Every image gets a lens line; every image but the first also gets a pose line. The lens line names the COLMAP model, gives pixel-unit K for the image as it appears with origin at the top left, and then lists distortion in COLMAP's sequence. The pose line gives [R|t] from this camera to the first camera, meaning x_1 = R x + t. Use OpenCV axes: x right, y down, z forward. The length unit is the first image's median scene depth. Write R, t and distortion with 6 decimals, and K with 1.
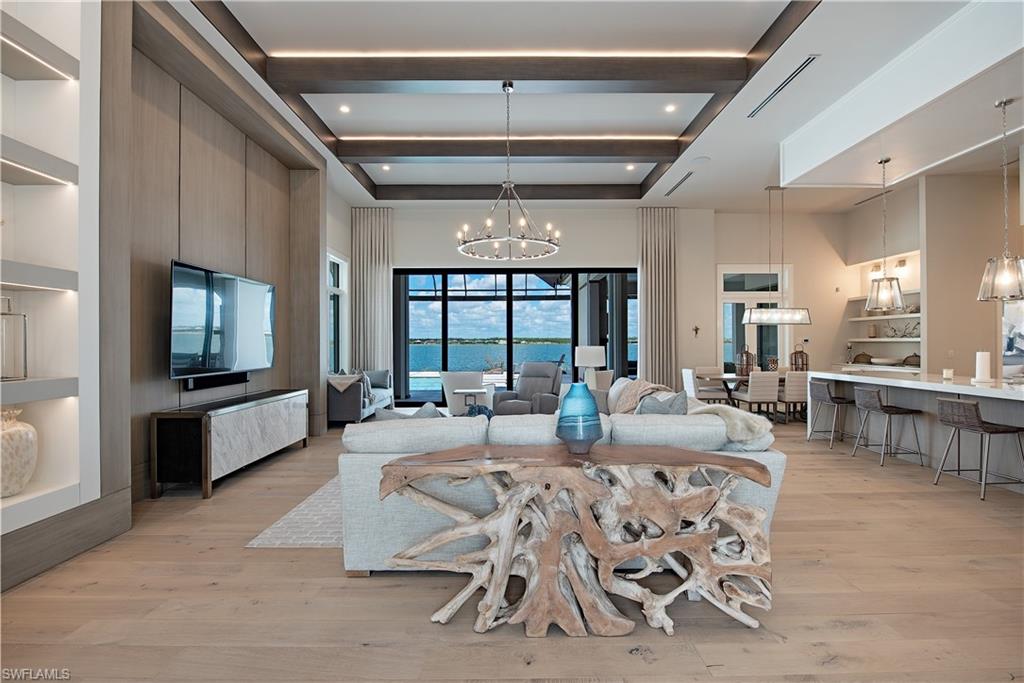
lens RADIAL K [[480.0, 0, 515.5], [0, 480.0, 338.6], [0, 0, 1]] dist [-0.001142, -0.000067]
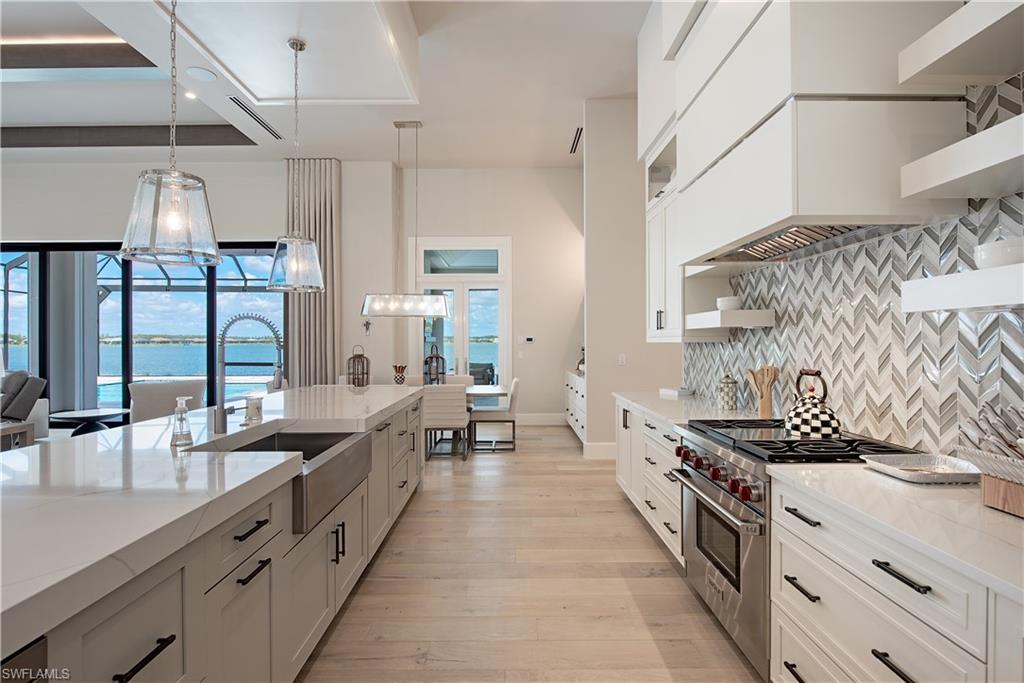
lens RADIAL K [[509.6, 0, 508.8], [0, 509.6, 344.8], [0, 0, 1]] dist [-0.001851, -0.000251]
pose [[0.999747, 0.001277, -0.022474, 0.611059], [-0.001020, 0.999934, 0.011420, 0.003030], [0.022487, -0.011394, 0.999682, 0.215890]]
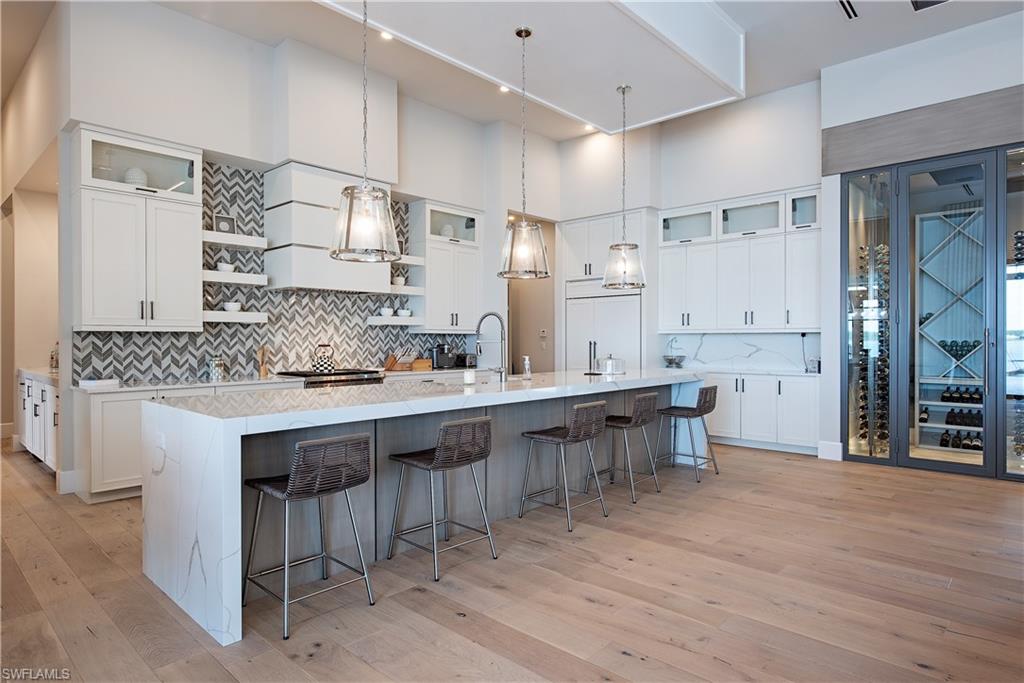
lens RADIAL K [[581.7, 0, 513.0], [0, 581.7, 338.4], [0, 0, 1]] dist [-0.000420, 0.000057]
pose [[-0.722558, -0.008934, 0.691253, 0.155767], [-0.008380, 0.999956, 0.004164, 0.006339], [-0.691260, -0.002784, -0.722601, 0.764908]]
